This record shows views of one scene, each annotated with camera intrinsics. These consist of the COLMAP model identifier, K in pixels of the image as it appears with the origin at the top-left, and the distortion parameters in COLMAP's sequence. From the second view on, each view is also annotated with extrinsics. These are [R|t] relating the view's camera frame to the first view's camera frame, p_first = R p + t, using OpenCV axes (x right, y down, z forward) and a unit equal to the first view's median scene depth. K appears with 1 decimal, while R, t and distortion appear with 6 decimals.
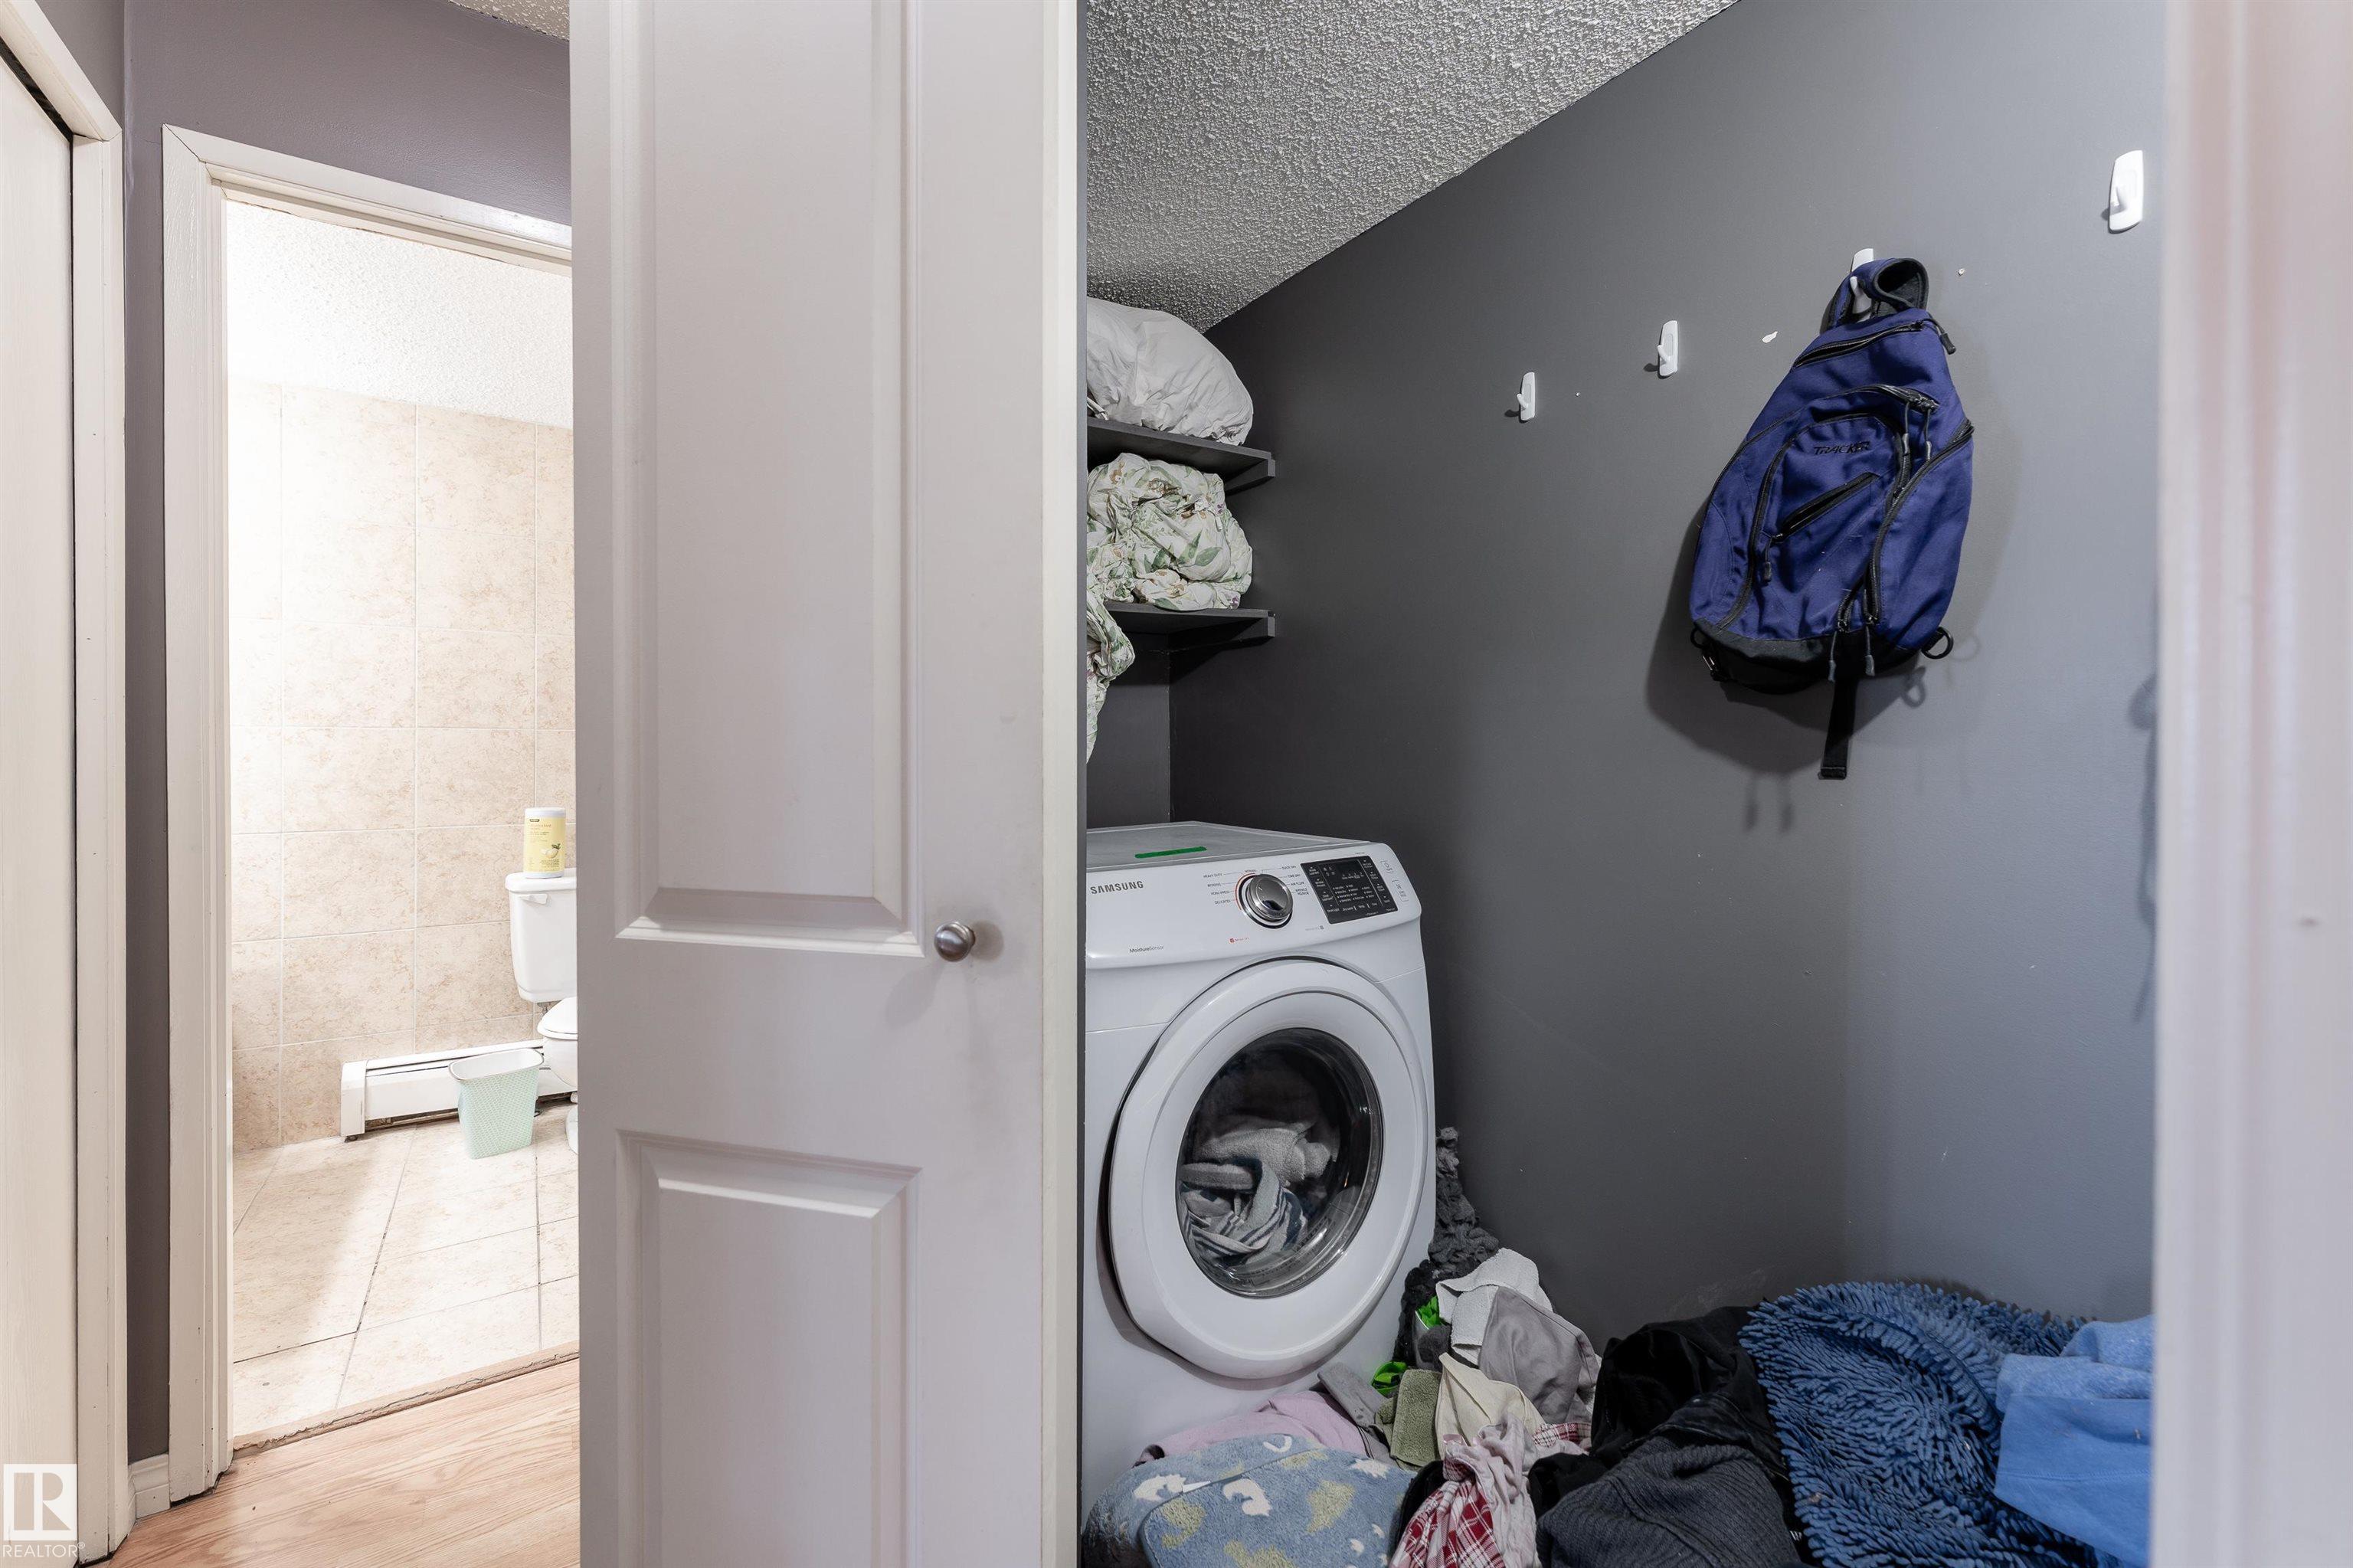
lens RADIAL K [[981.7, 0, 1157.7], [0, 981.7, 754.9], [0, 0, 1]] dist [0.002634, -0.000475]
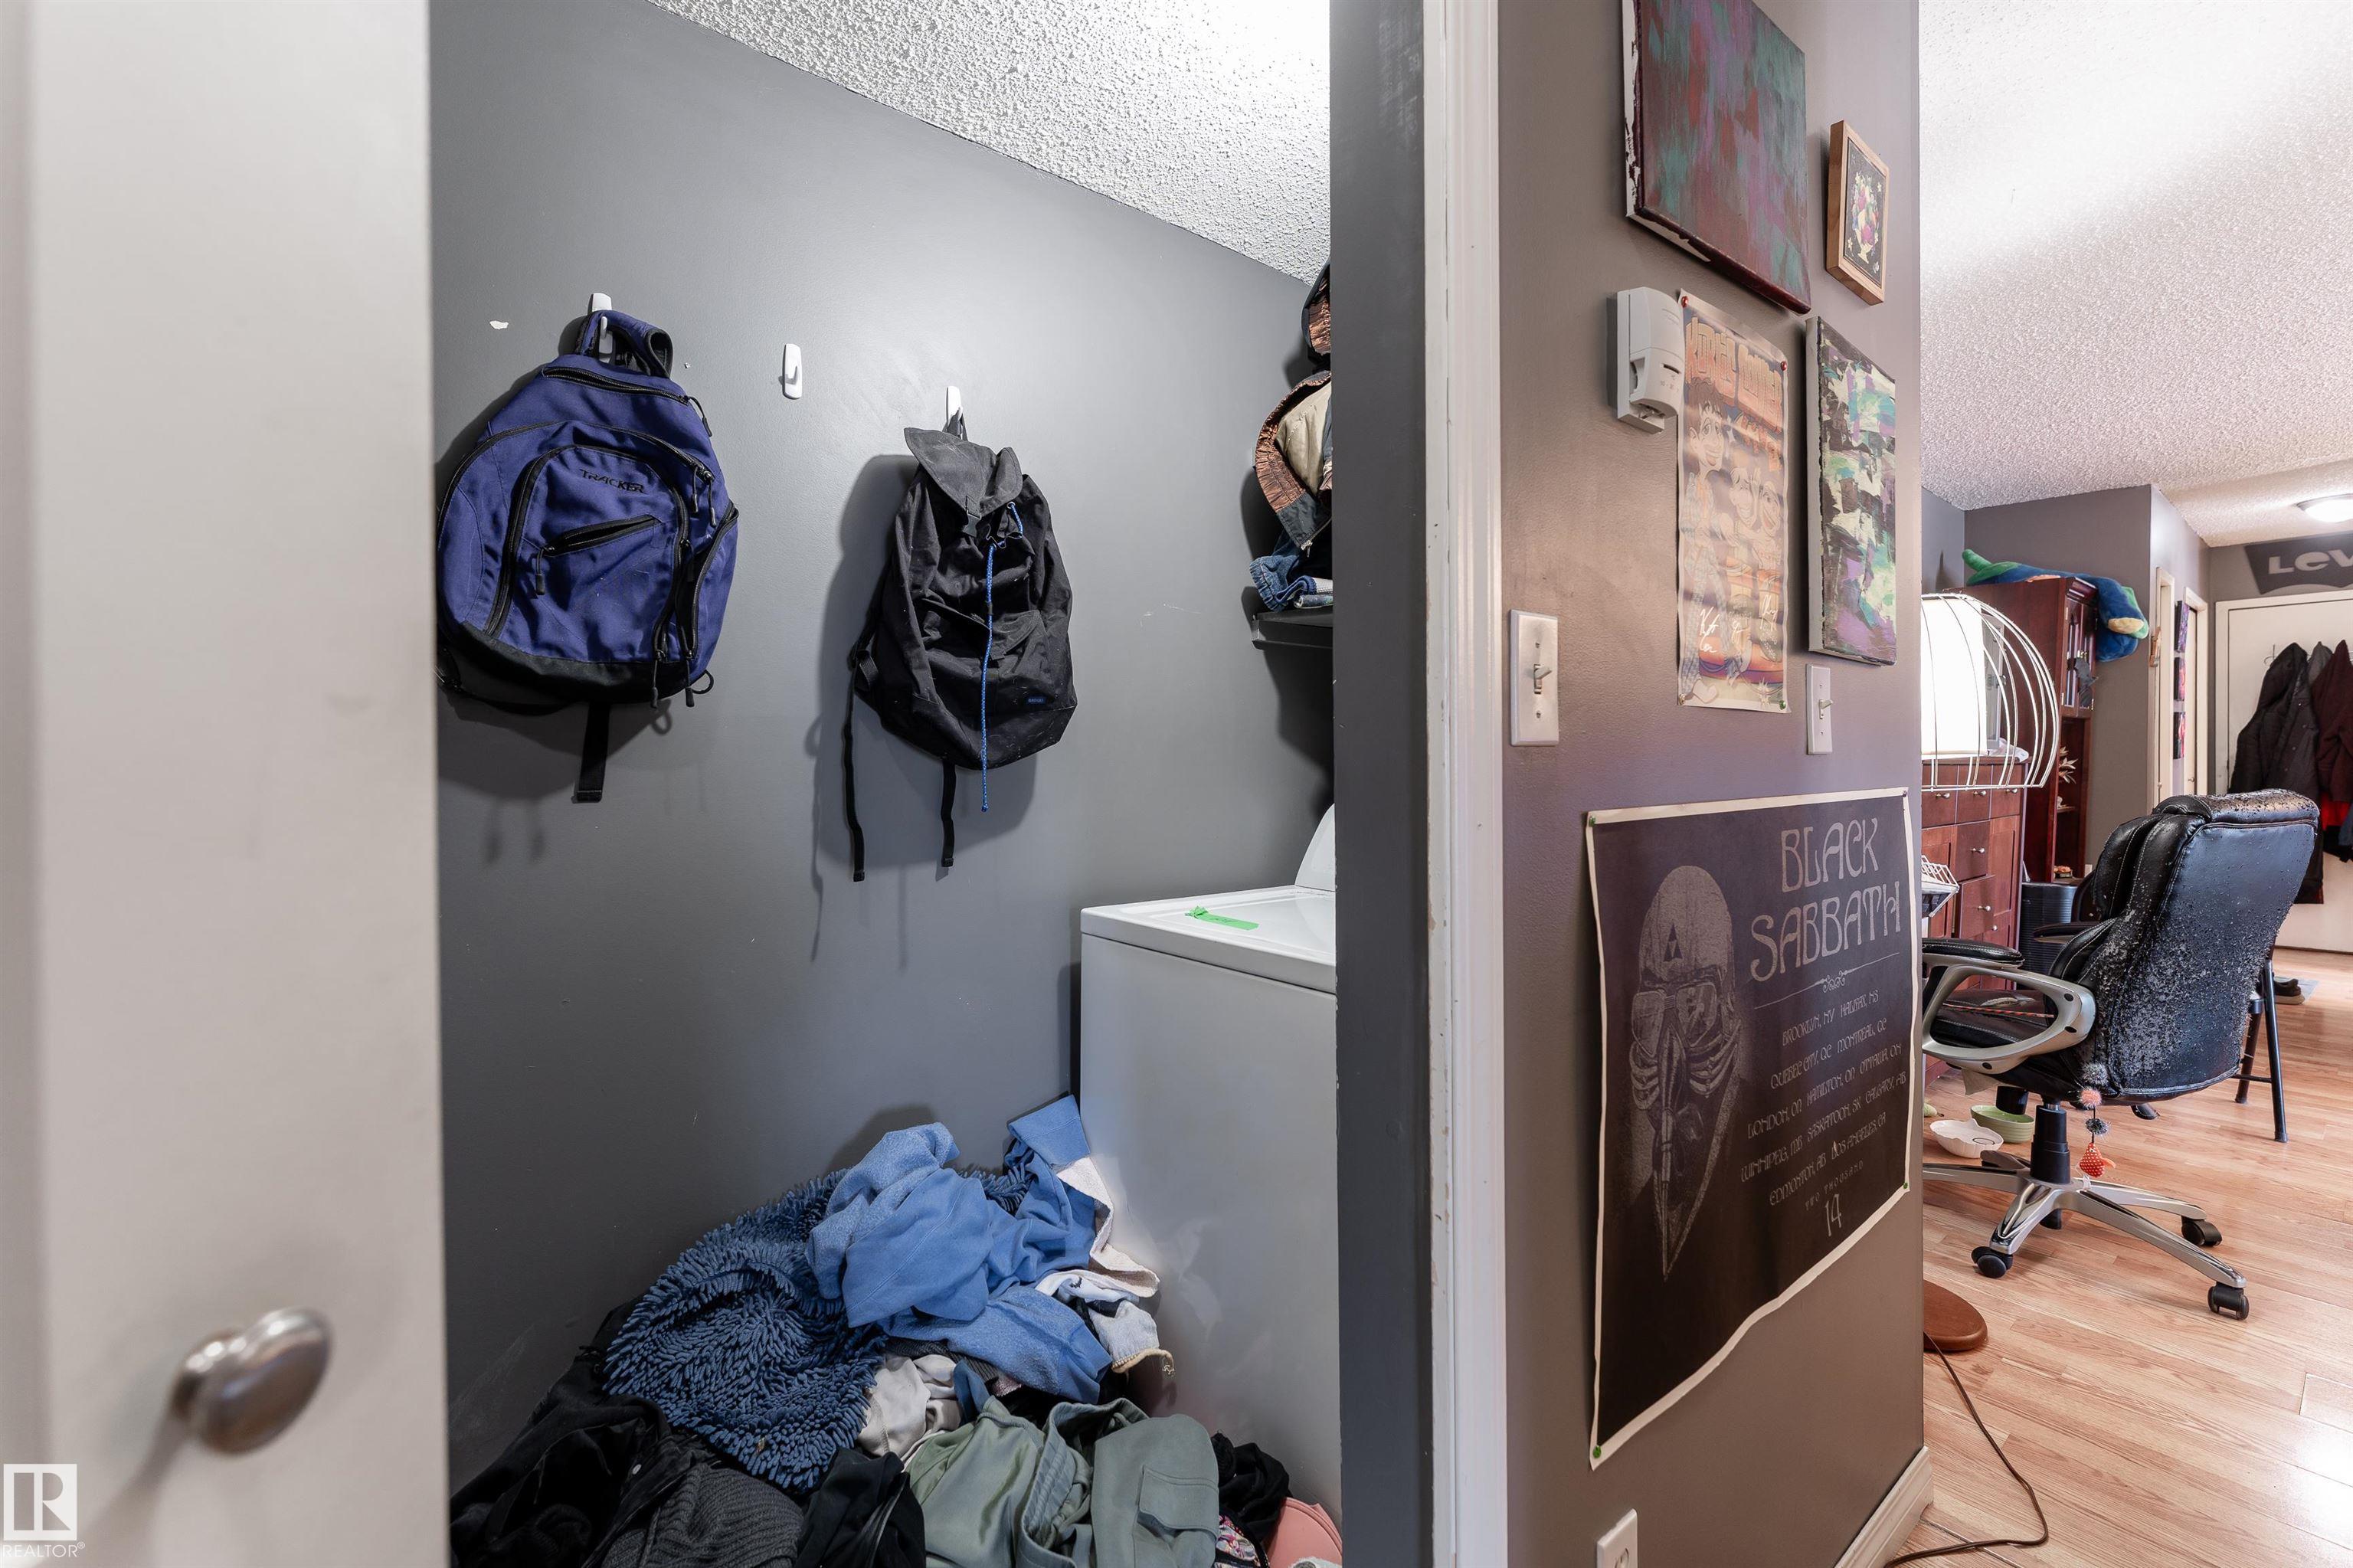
lens RADIAL K [[981.7, 0, 1120.8], [0, 981.7, 787.6], [0, 0, 1]] dist [0.002634, -0.000475]
pose [[-0.067850, -0.013465, 0.997605, -0.366562], [0.017217, 0.999744, 0.014665, 0.003921], [-0.997547, 0.018171, -0.067600, 0.530652]]
